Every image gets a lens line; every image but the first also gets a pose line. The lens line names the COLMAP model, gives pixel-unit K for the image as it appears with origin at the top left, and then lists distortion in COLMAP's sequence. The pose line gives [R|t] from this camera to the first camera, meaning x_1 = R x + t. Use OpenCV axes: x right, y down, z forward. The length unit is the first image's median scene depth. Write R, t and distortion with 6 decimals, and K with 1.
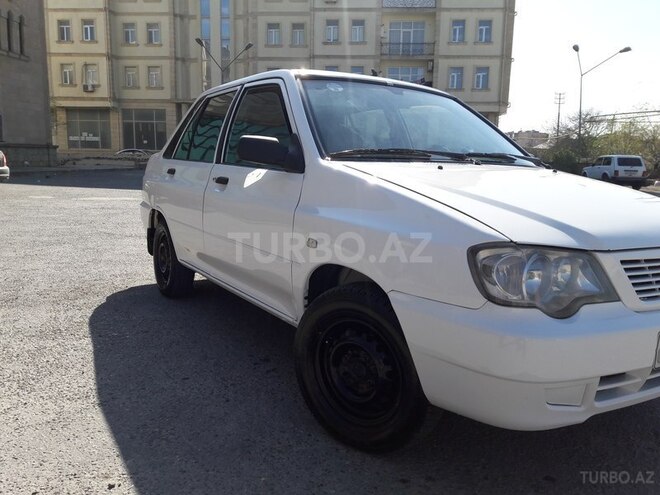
lens RADIAL K [[572.2, 0, 330.0], [0, 572.2, 247.5], [0, 0, 1]] dist [0.009842, -0.011288]
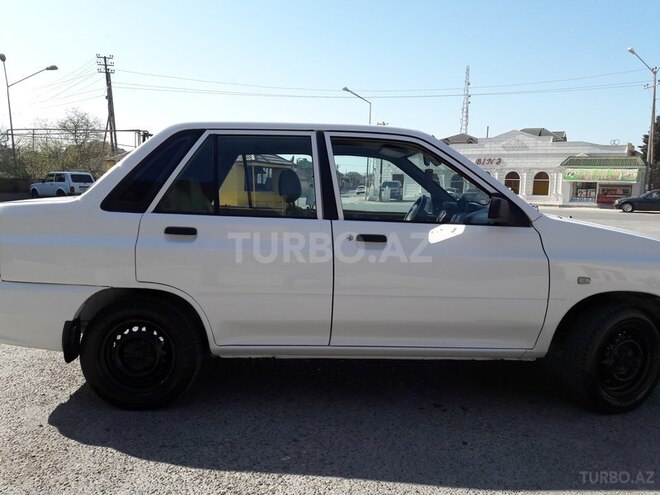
lens RADIAL K [[572.2, 0, 330.0], [0, 572.2, 247.5], [0, 0, 1]] dist [0.009842, -0.011288]
pose [[0.459328, -0.107757, 0.881707, -0.203761], [0.119154, 0.991118, 0.059054, -0.032530], [-0.880239, 0.077934, 0.468088, 0.122962]]
